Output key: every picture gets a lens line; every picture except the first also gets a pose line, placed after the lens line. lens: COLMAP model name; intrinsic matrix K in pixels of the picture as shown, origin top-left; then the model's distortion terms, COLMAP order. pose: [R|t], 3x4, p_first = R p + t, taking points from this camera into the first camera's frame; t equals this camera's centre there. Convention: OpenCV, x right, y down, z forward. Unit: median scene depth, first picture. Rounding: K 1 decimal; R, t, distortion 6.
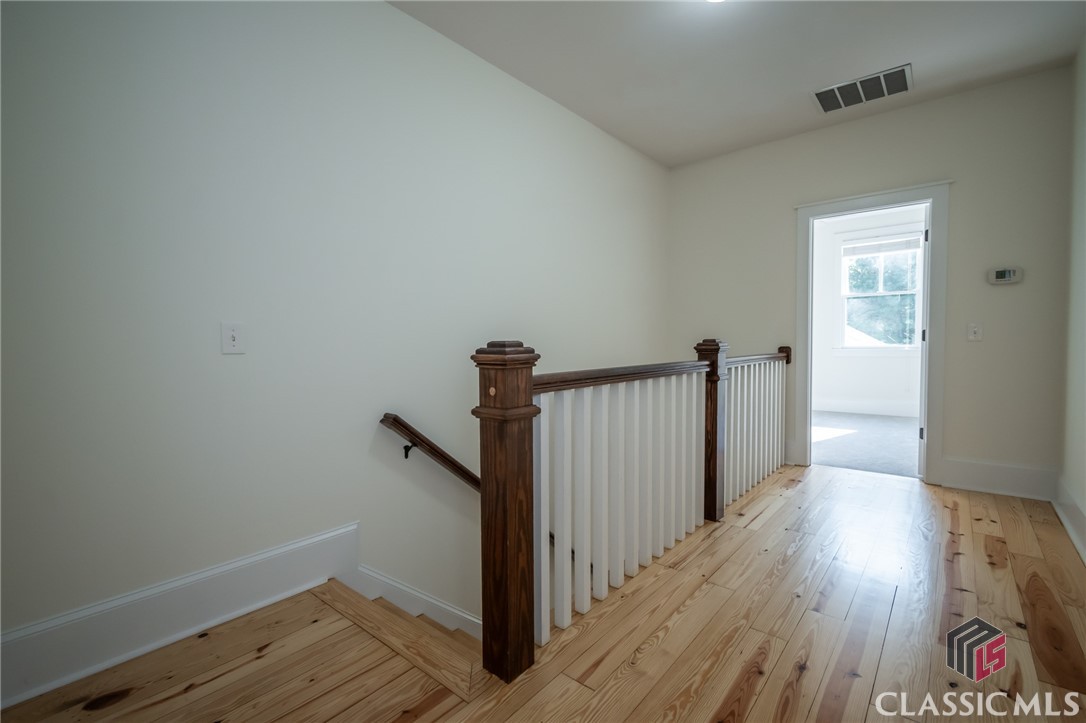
lens RADIAL K [[483.1, 0, 538.3], [0, 483.1, 359.8], [0, 0, 1]] dist [0.000910, -0.003934]
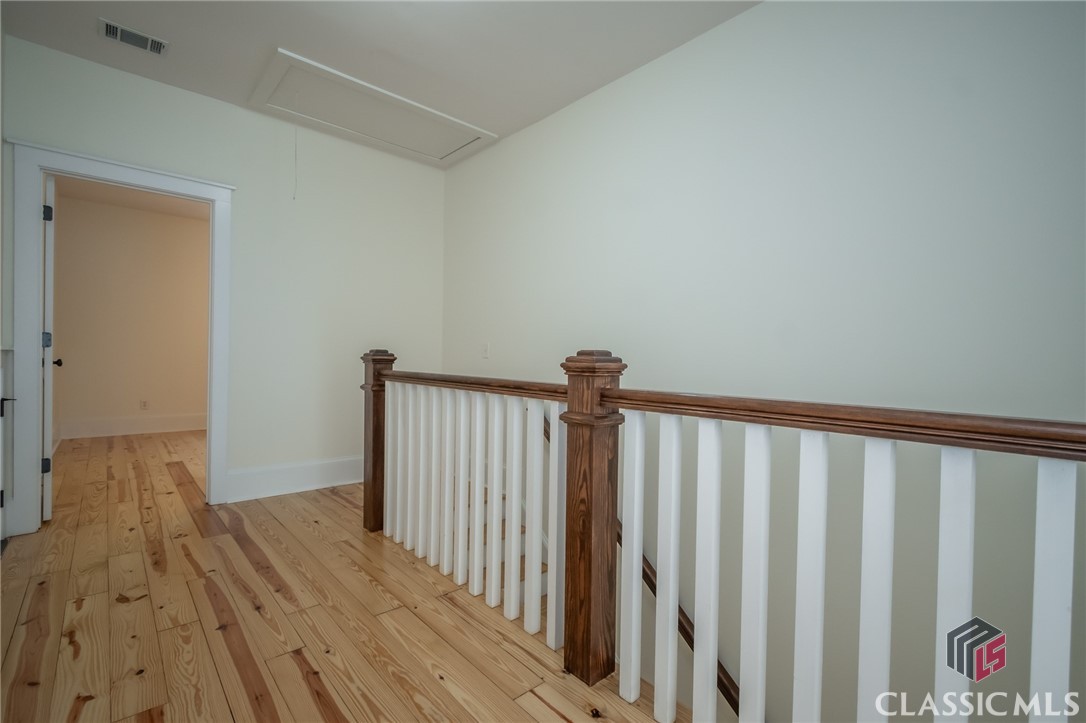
lens RADIAL K [[483.1, 0, 539.6], [0, 483.1, 361.4], [0, 0, 1]] dist [0.000910, -0.003934]
pose [[-0.142978, 0.010438, -0.989671, 1.268186], [-0.040570, 0.999042, 0.016398, -0.036640], [0.988894, 0.042496, -0.142417, 1.419263]]
